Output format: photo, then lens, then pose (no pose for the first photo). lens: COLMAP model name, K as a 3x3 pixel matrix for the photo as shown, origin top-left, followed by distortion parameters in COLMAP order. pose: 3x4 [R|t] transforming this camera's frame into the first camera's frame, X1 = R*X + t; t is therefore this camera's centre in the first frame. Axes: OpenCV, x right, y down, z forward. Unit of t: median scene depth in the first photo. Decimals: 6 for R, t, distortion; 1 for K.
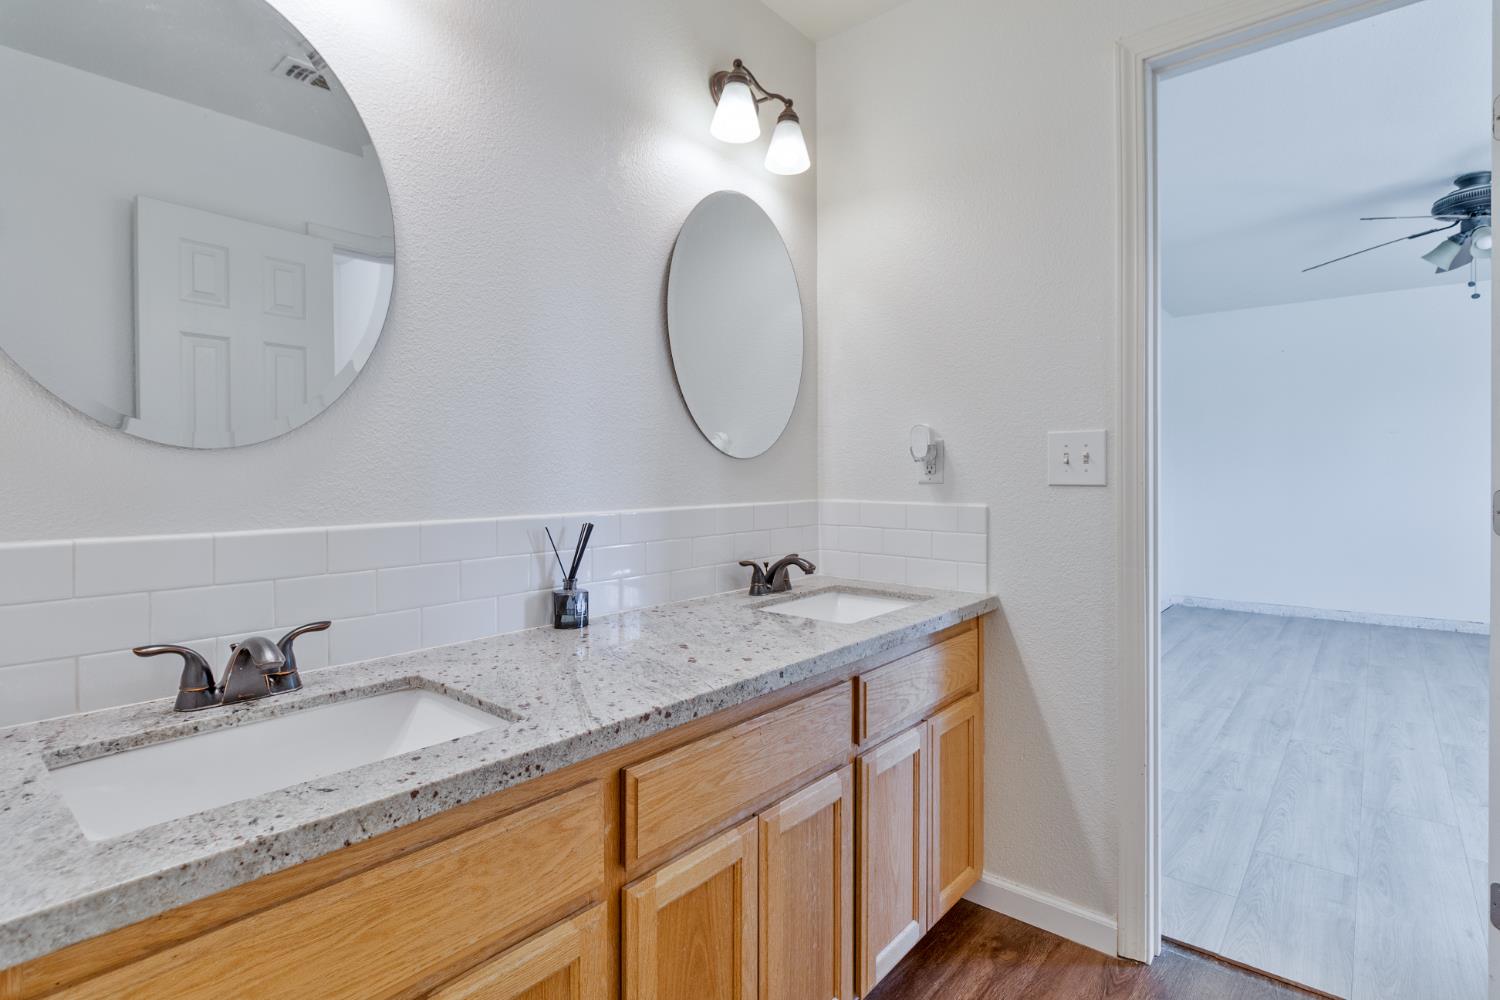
lens RADIAL K [[748.1, 0, 748.3], [0, 748.1, 471.3], [0, 0, 1]] dist [-0.009260, -0.000198]
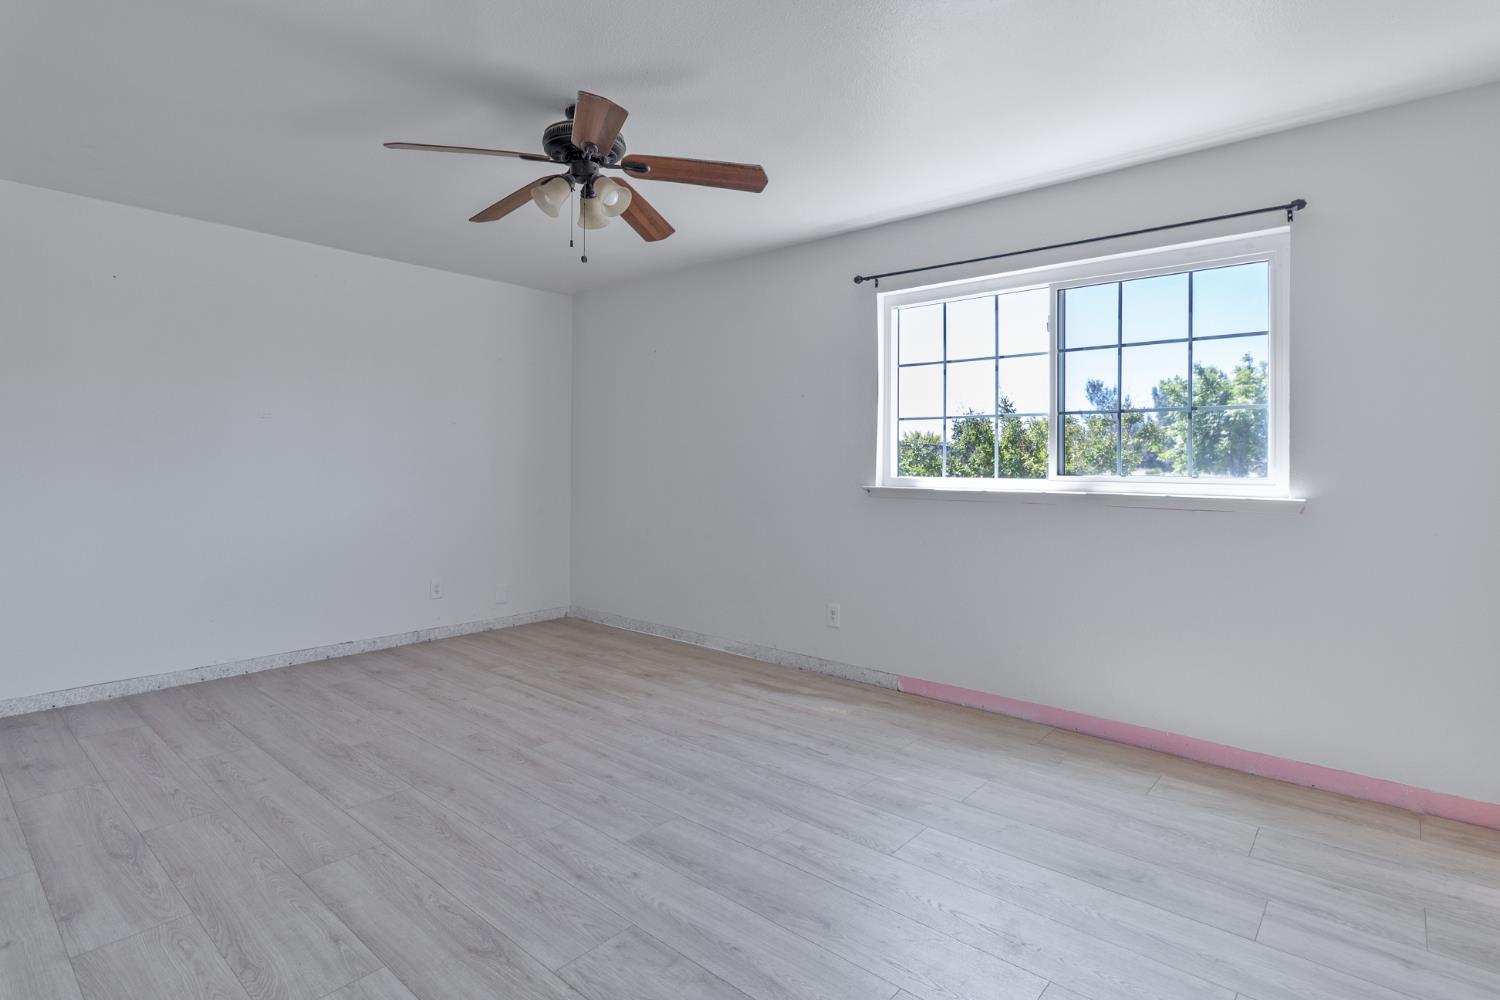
lens RADIAL K [[748.1, 0, 748.3], [0, 748.1, 471.3], [0, 0, 1]] dist [-0.009260, -0.000198]
pose [[0.021540, -0.017028, 0.999623, 0.161592], [0.000362, 0.999855, 0.017024, -0.023301], [-0.999768, -0.000005, 0.021543, 0.756433]]
